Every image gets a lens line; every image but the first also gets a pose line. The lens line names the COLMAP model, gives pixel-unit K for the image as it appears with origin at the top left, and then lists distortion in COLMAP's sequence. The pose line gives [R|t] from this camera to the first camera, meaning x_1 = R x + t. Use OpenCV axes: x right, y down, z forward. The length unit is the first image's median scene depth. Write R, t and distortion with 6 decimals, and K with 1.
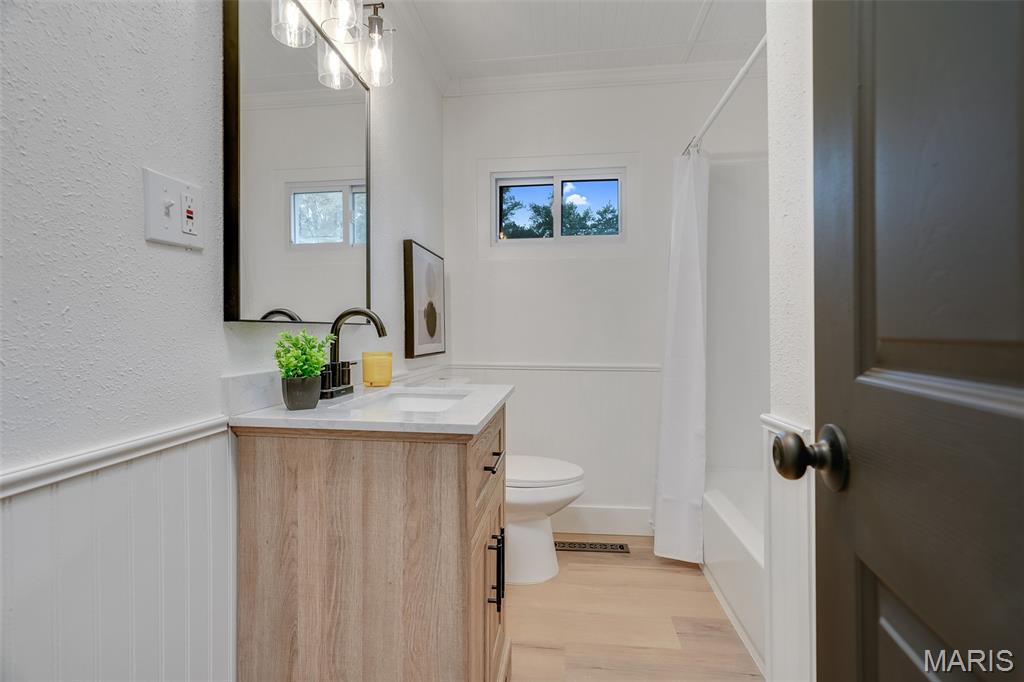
lens RADIAL K [[468.4, 0, 511.4], [0, 468.4, 333.9], [0, 0, 1]] dist [0.006005, 0.000540]
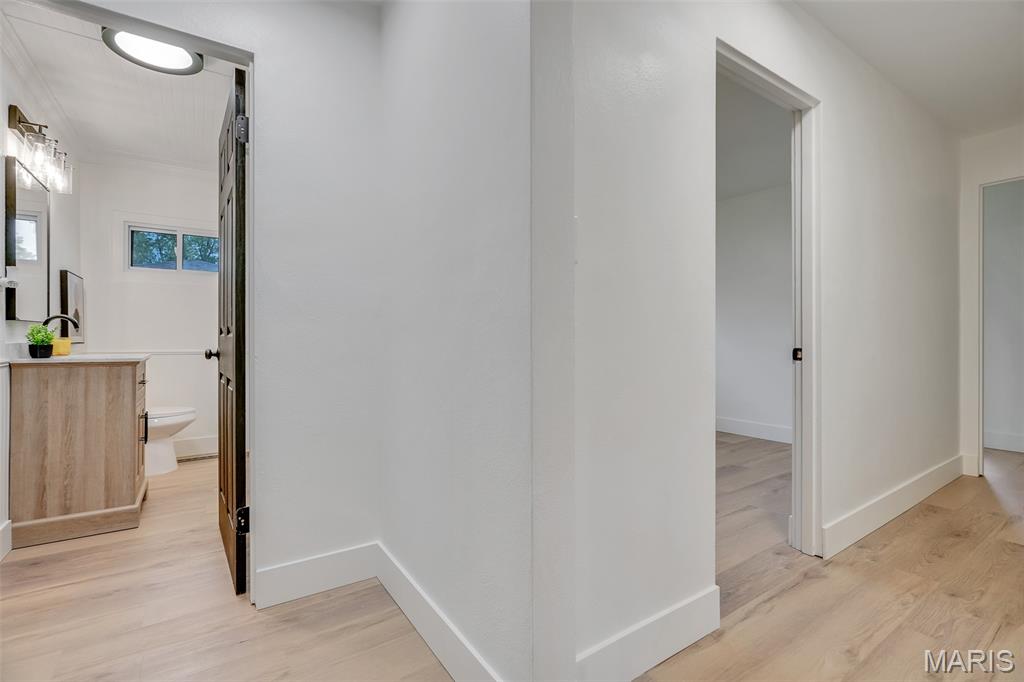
lens RADIAL K [[468.4, 0, 506.1], [0, 468.4, 333.8], [0, 0, 1]] dist [0.006005, 0.000540]
pose [[0.767274, 0.002350, 0.641315, -0.194582], [0.002589, 0.999974, -0.006762, 0.064319], [-0.641315, 0.006849, 0.767248, -2.500384]]
